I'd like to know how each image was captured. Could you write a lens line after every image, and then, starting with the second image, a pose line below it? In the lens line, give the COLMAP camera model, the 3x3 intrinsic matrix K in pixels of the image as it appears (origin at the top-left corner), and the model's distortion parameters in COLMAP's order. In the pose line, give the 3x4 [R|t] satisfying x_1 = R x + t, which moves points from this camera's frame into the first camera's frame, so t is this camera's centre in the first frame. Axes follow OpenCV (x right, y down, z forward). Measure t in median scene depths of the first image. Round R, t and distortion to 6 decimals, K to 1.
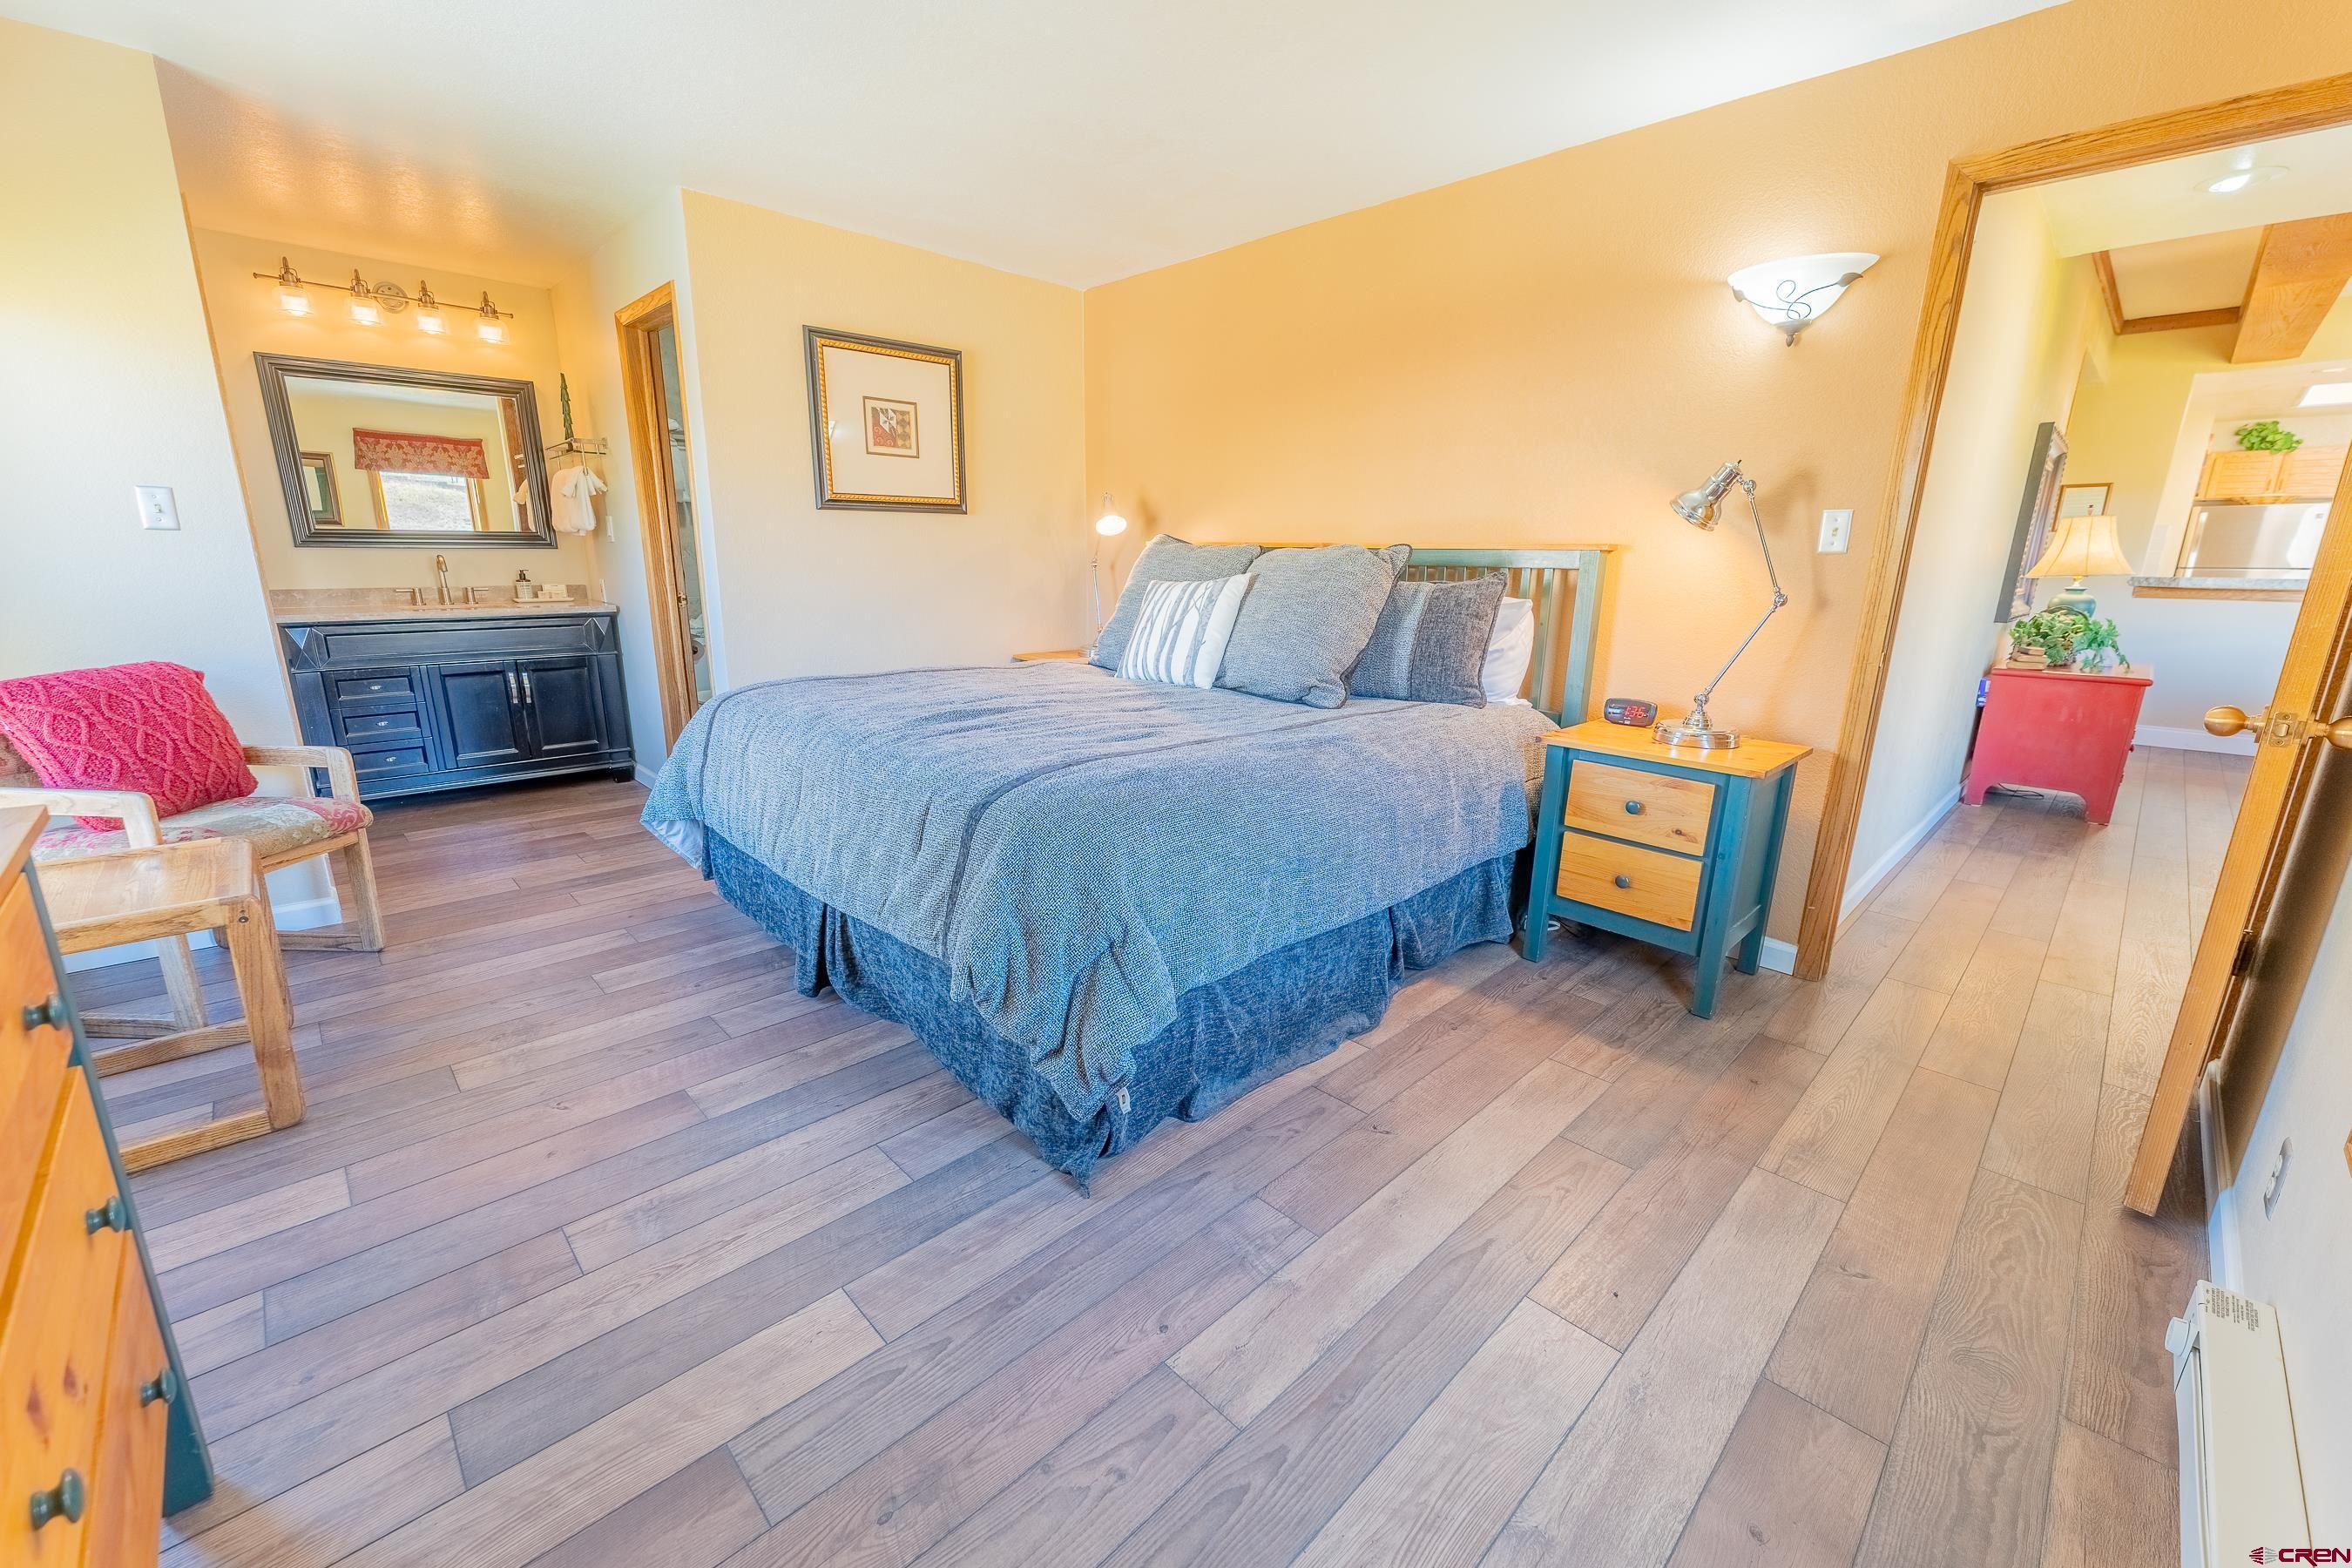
lens RADIAL K [[939.4, 0, 1176.0], [0, 939.4, 784.0], [0, 0, 1]] dist [-0.000329, 0.000145]
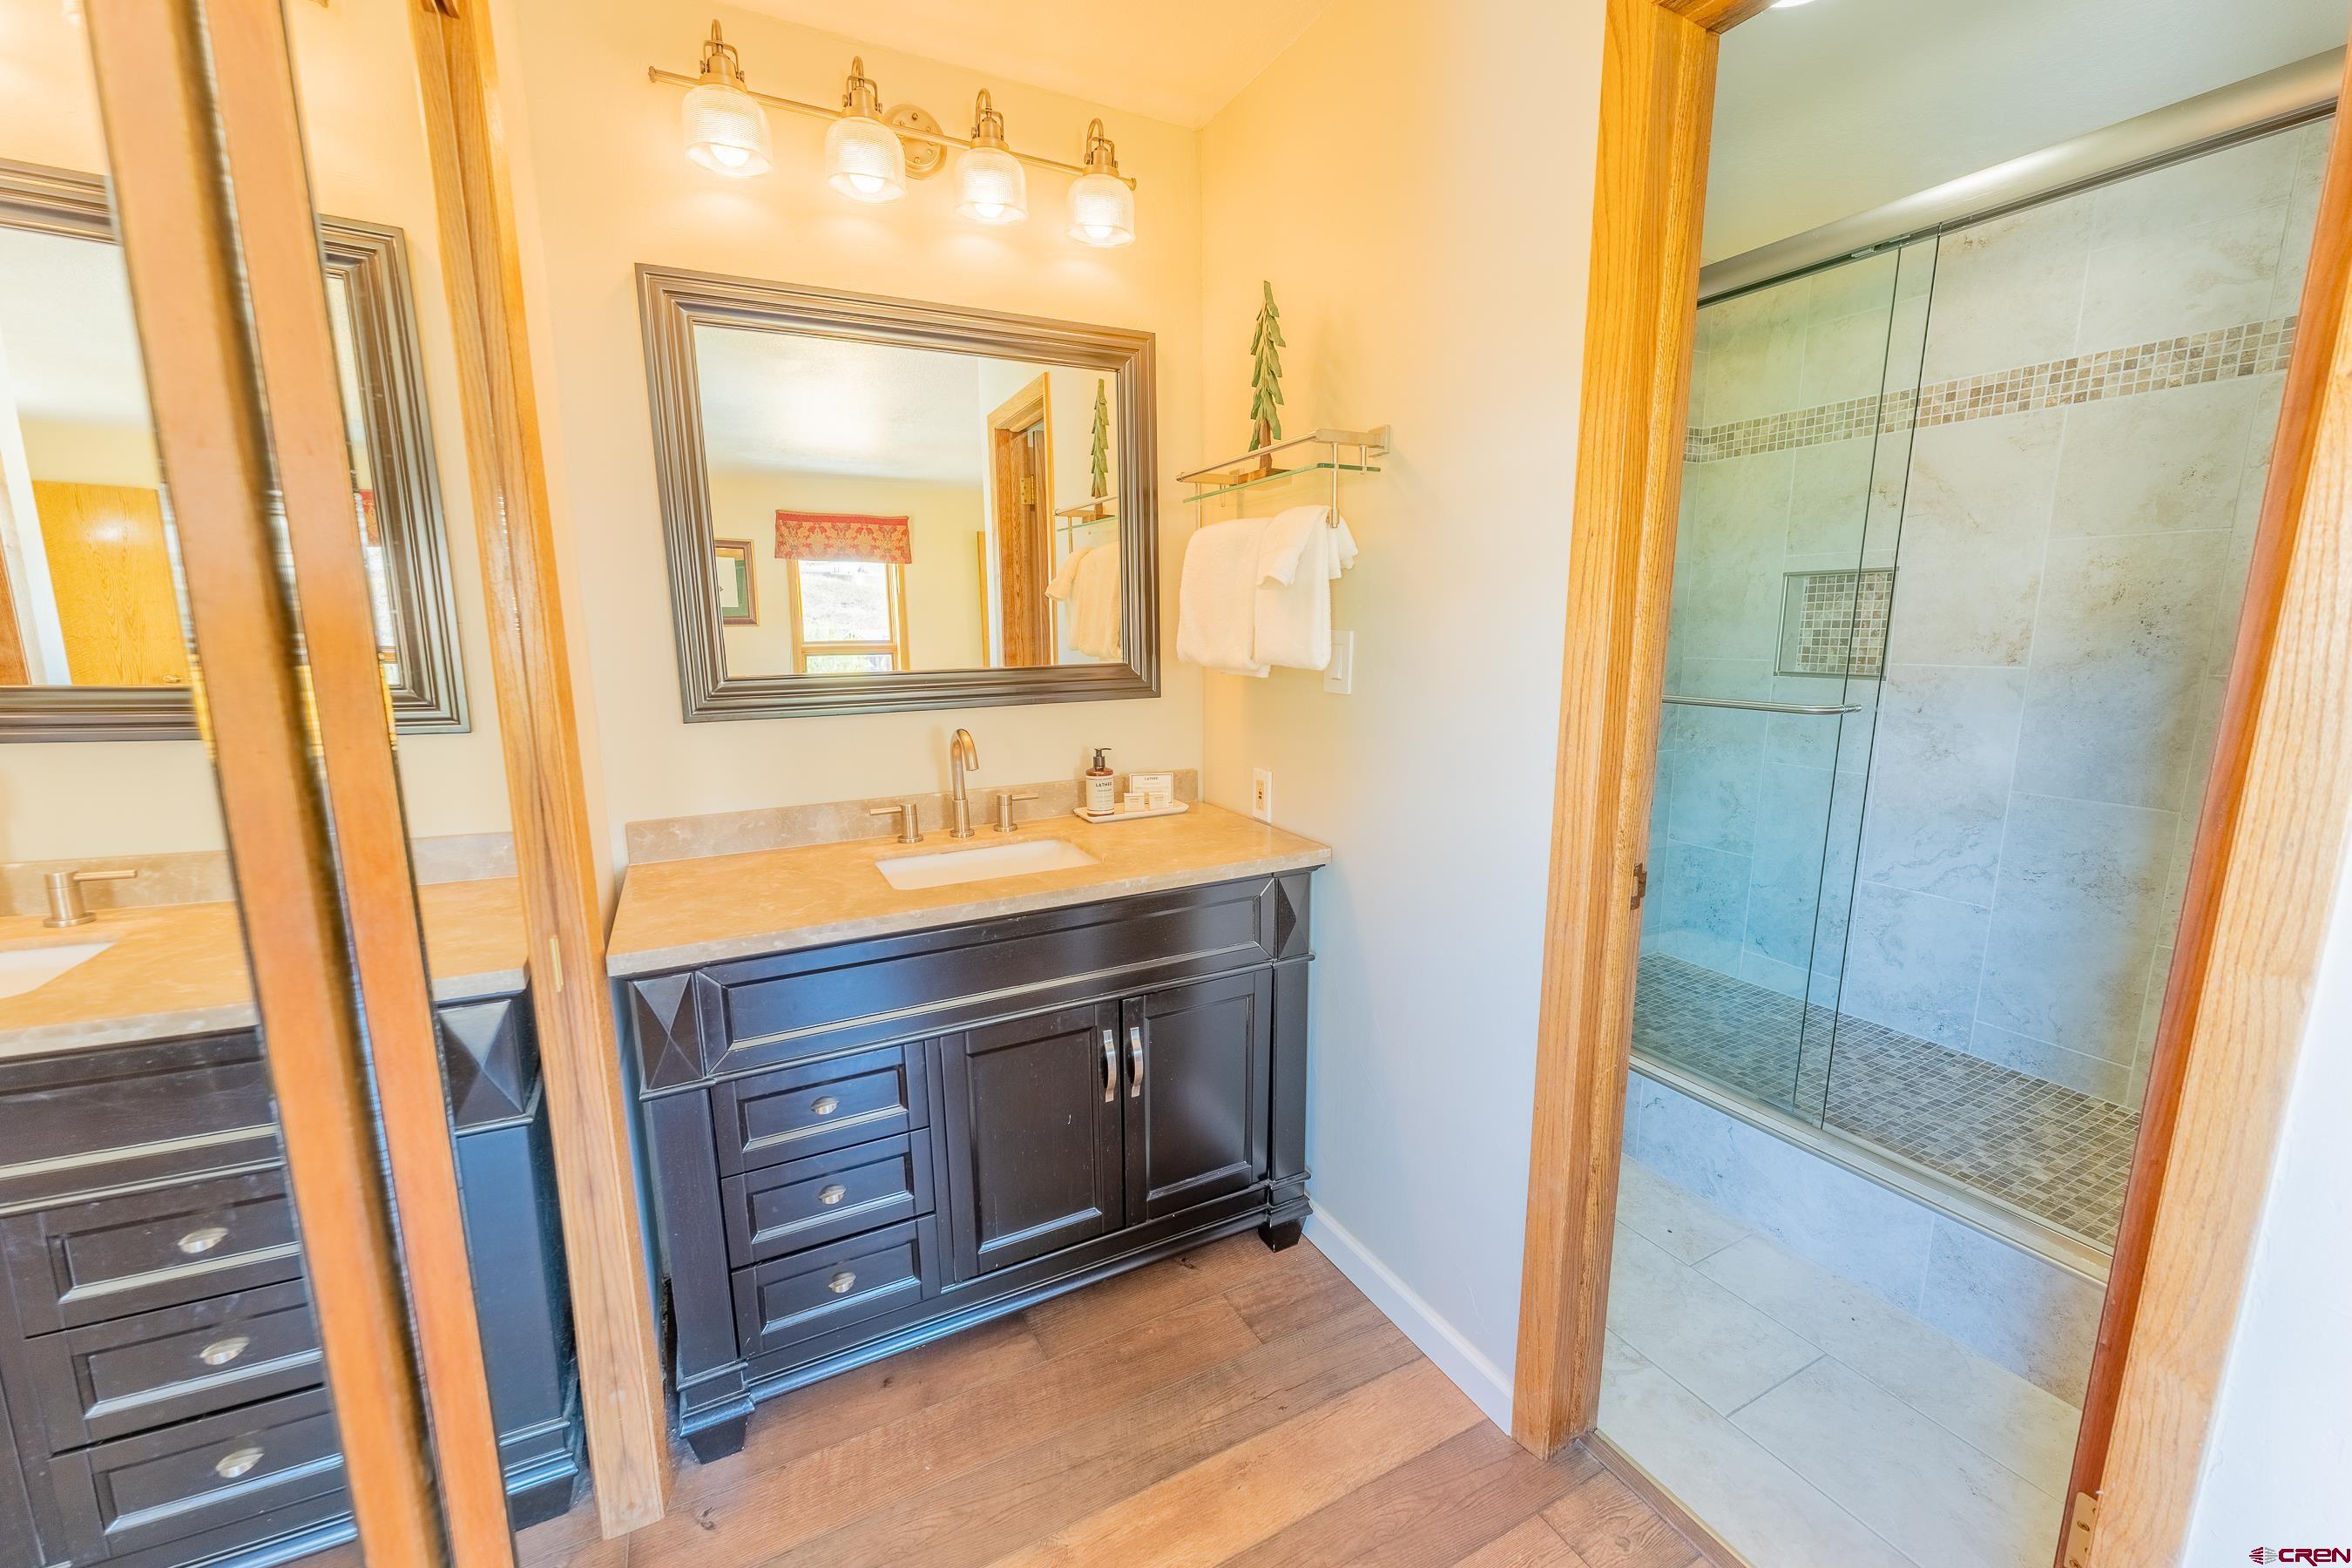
lens RADIAL K [[936.1, 0, 1178.0], [0, 936.1, 786.3], [0, 0, 1]] dist [0.002438, -0.000153]
pose [[0.959392, 0.030684, -0.280404, -0.595730], [-0.049684, 0.996906, -0.060905, -0.205628], [0.277668, 0.072363, 0.957948, 0.649508]]
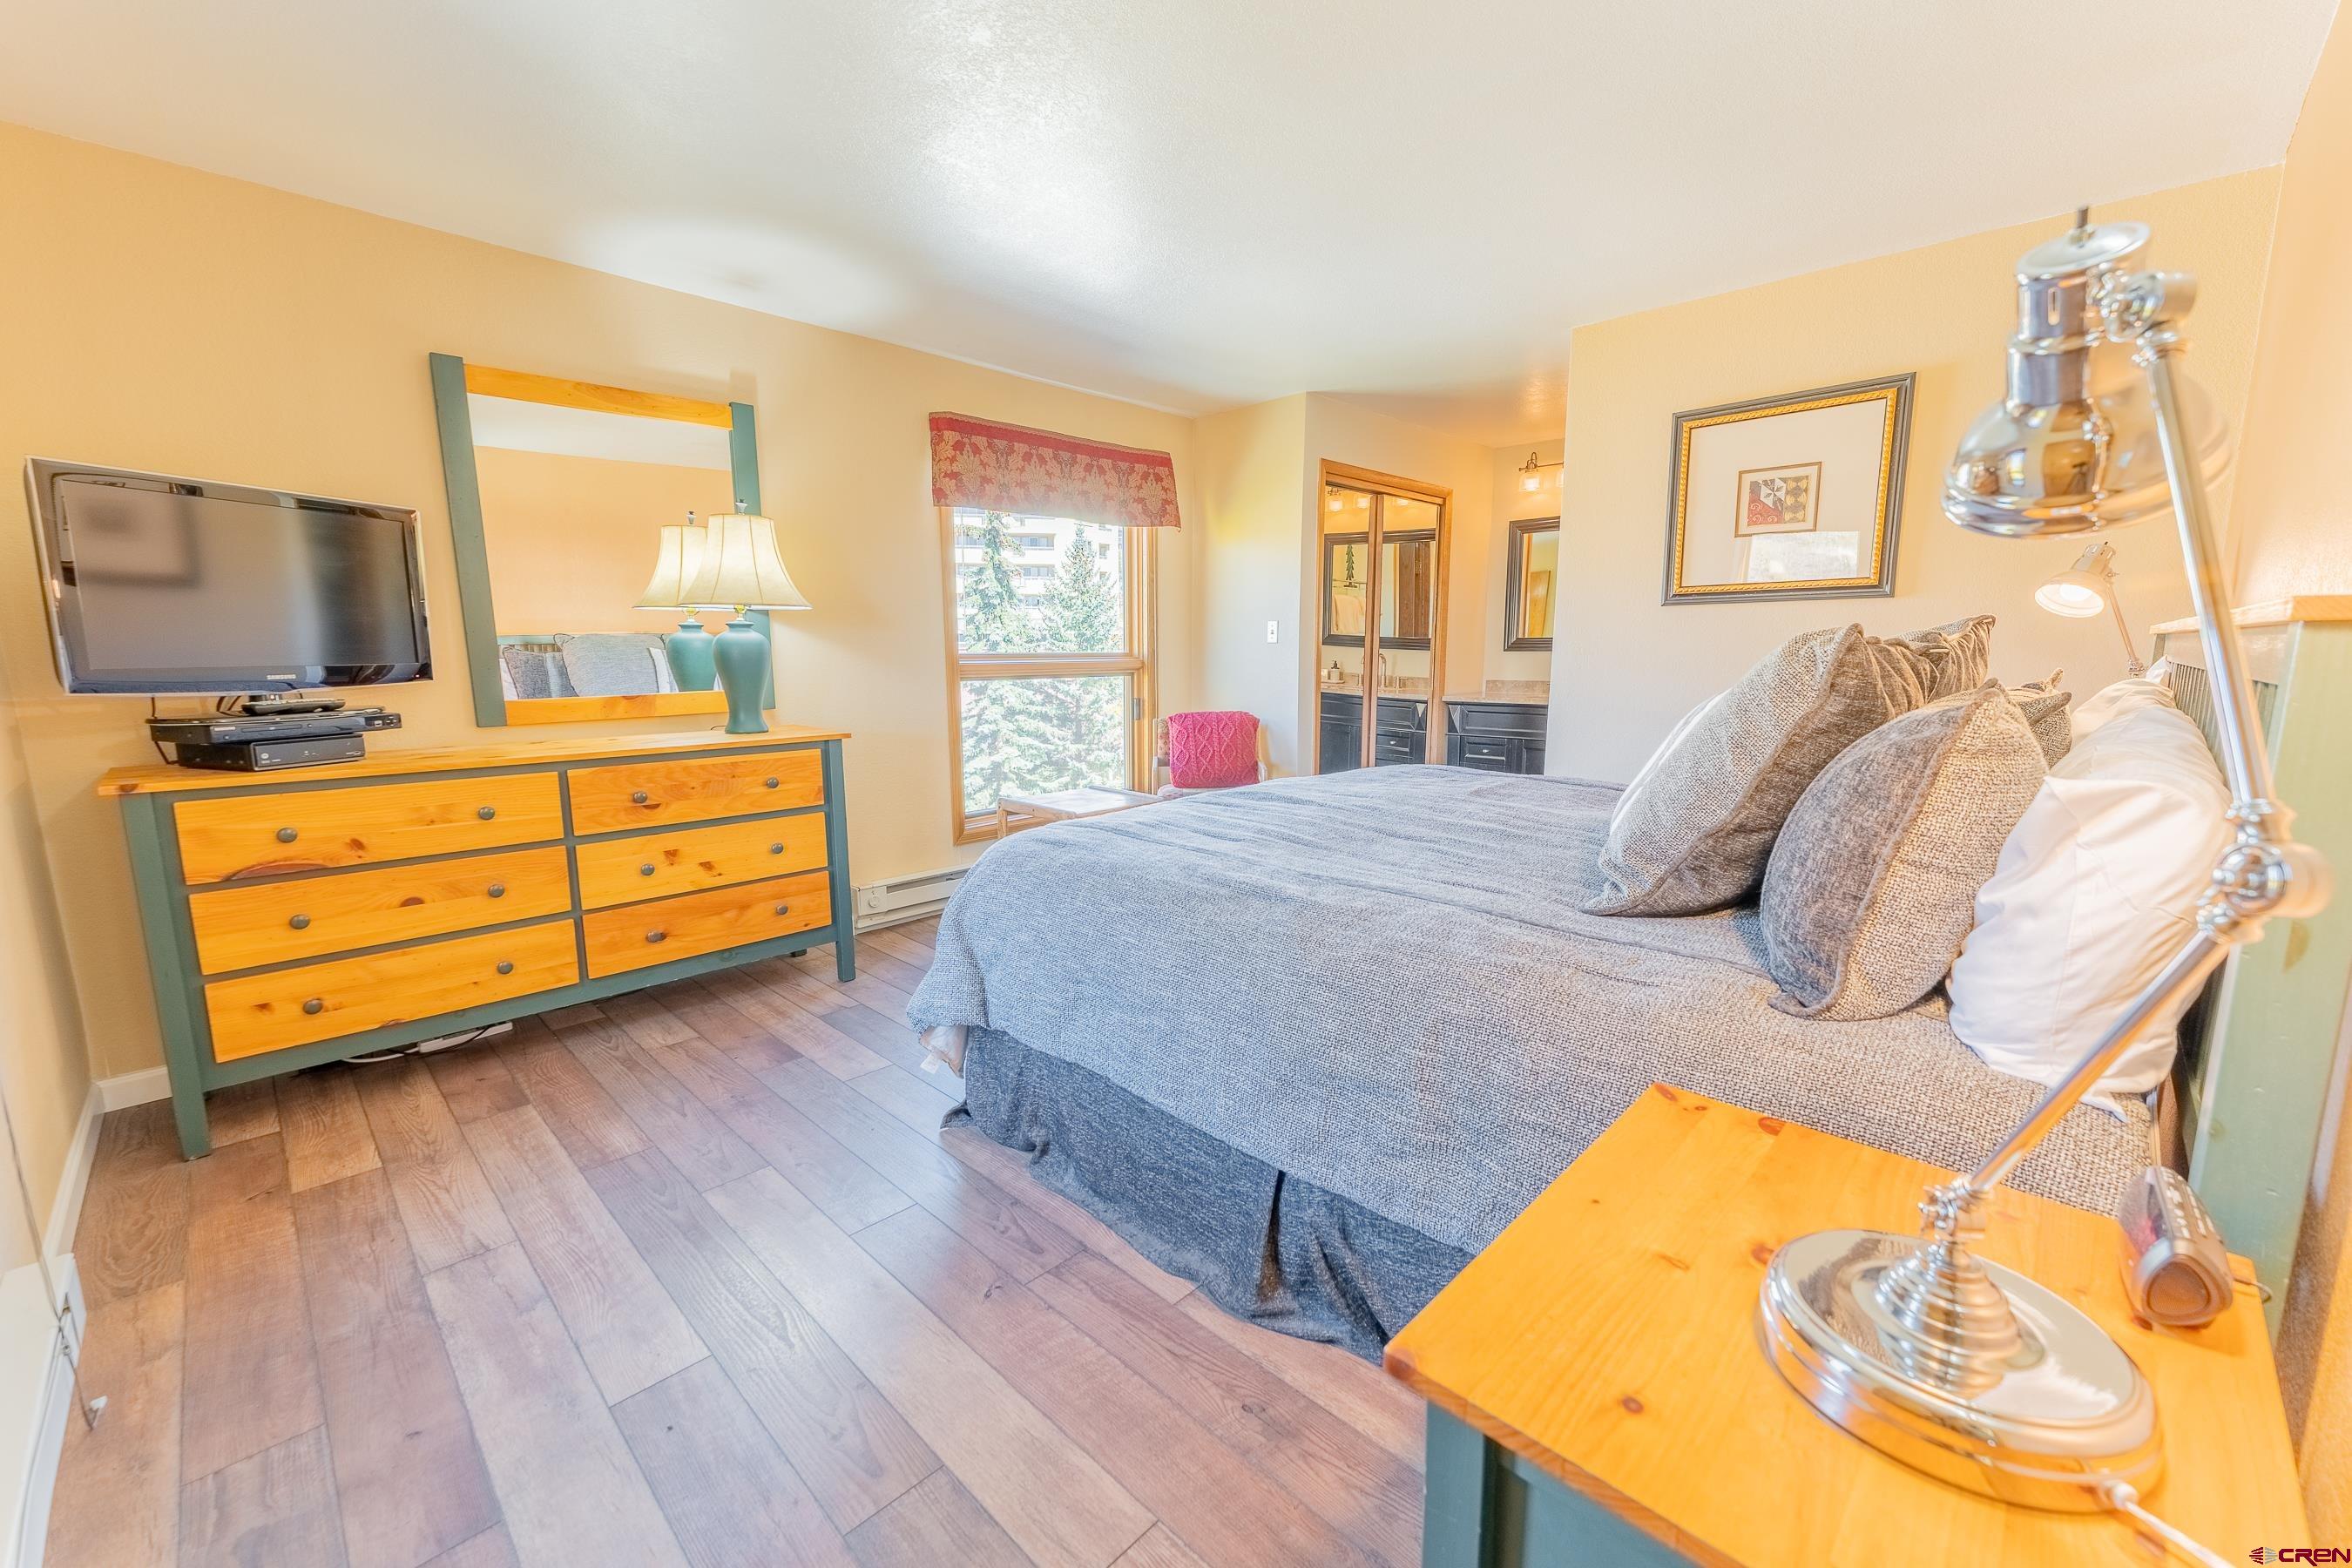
lens RADIAL K [[939.4, 0, 1176.0], [0, 939.4, 784.0], [0, 0, 1]] dist [-0.000329, 0.000145]
pose [[0.025164, 0.131916, -0.990941, 0.487285], [-0.237500, 0.963664, 0.122254, -0.111956], [0.971061, 0.232273, 0.055579, 0.476371]]
